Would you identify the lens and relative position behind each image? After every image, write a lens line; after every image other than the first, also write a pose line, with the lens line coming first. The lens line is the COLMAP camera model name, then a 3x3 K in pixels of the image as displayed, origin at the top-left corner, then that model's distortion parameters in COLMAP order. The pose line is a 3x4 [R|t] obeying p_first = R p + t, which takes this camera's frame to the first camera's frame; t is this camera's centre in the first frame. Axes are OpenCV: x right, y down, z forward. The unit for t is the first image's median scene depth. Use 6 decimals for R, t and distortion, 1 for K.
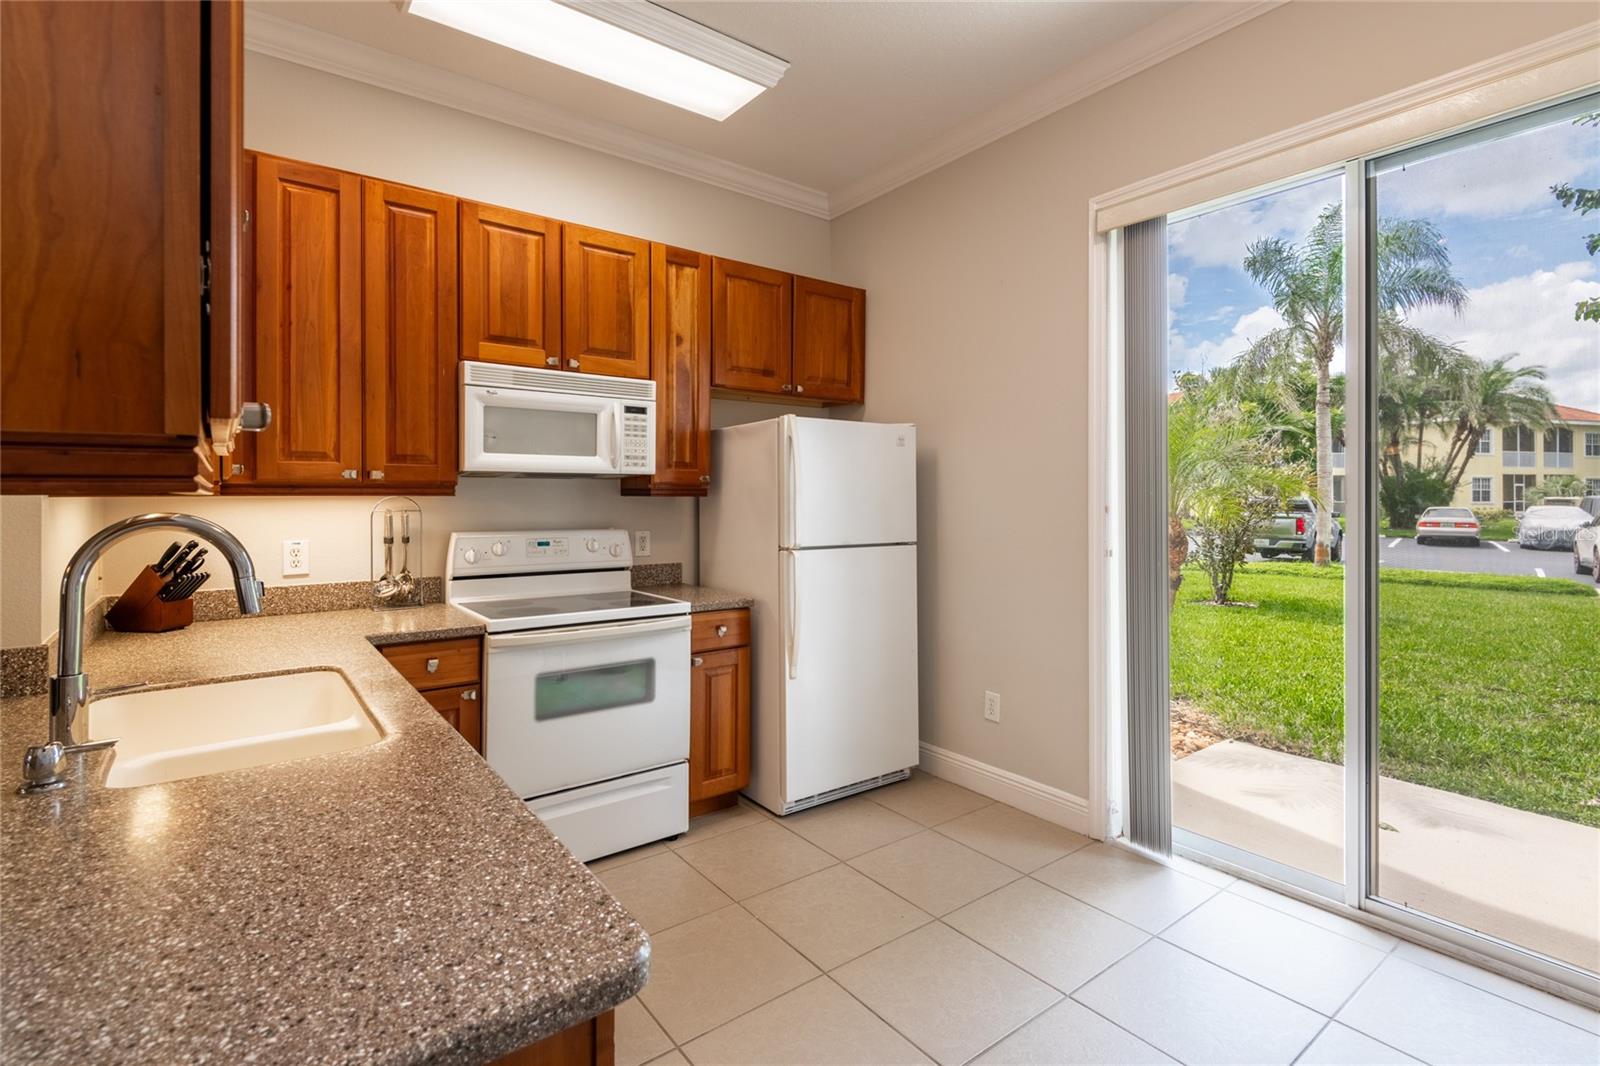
lens RADIAL K [[758.7, 0, 791.3], [0, 758.7, 495.0], [0, 0, 1]] dist [0.042545, -0.027697]
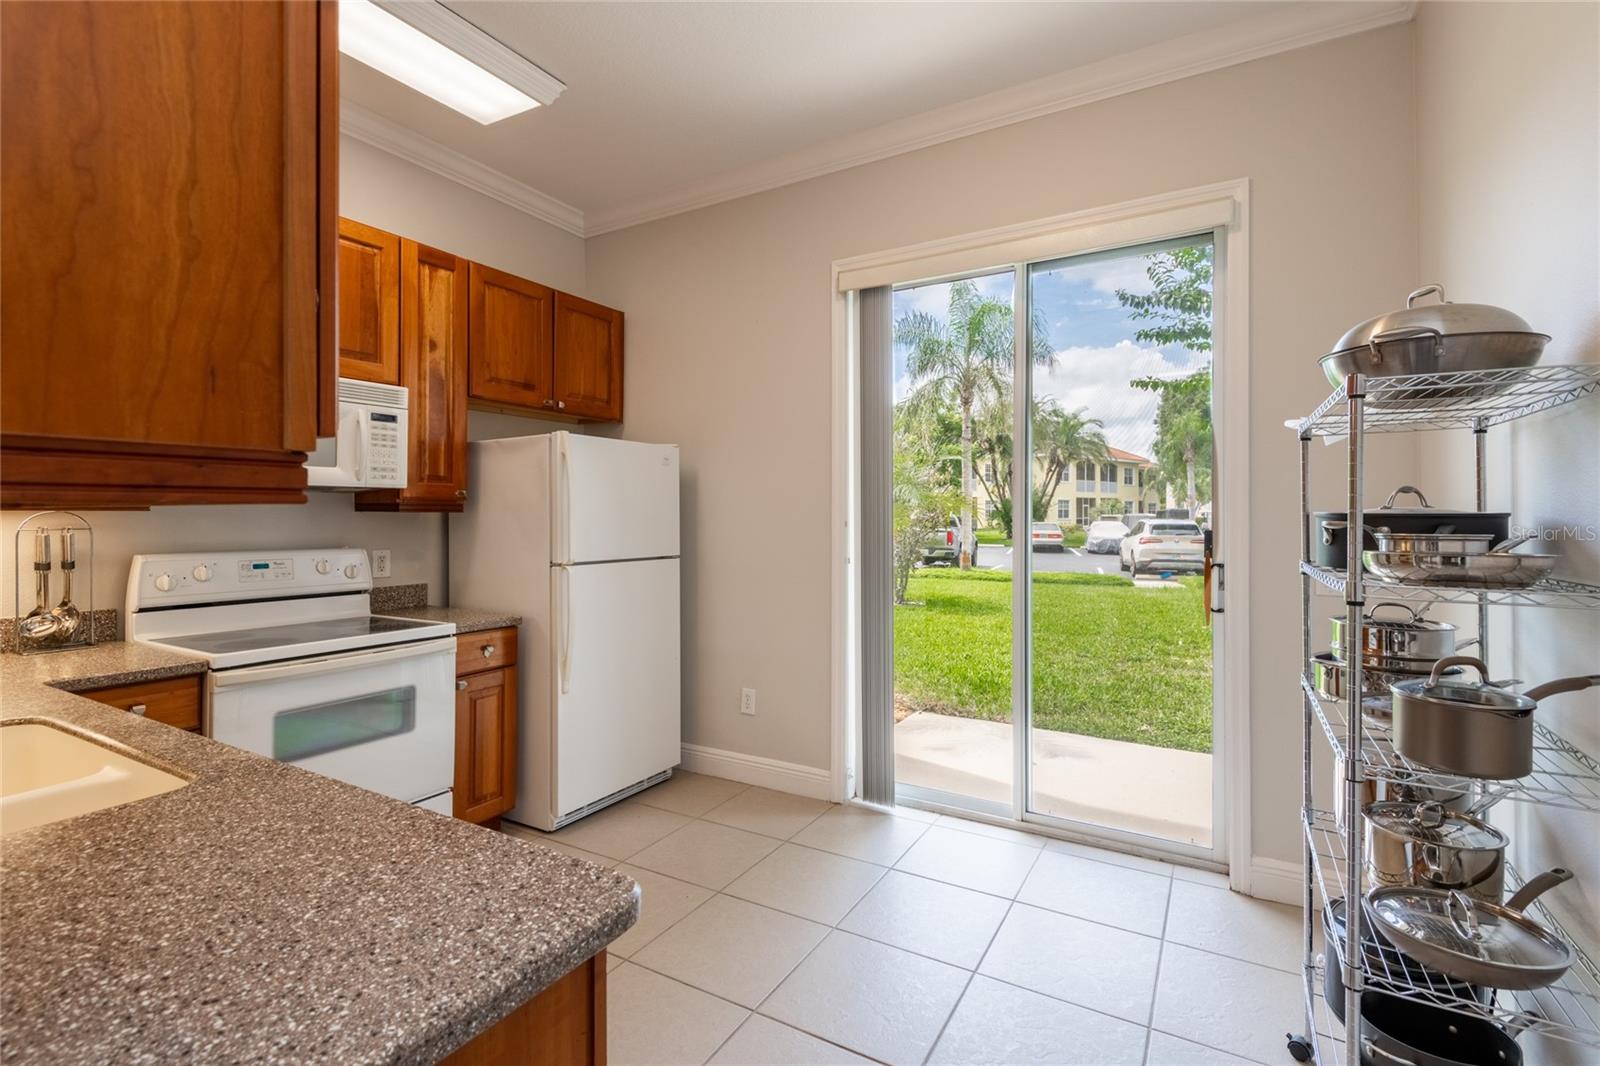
lens RADIAL K [[752.1, 0, 810.7], [0, 752.1, 509.4], [0, 0, 1]] dist [0.039209, -0.024714]
pose [[0.915909, 0.004148, 0.401365, -0.099522], [-0.002628, 0.999987, -0.004338, 0.001270], [-0.401378, 0.002918, 0.915908, -0.047203]]
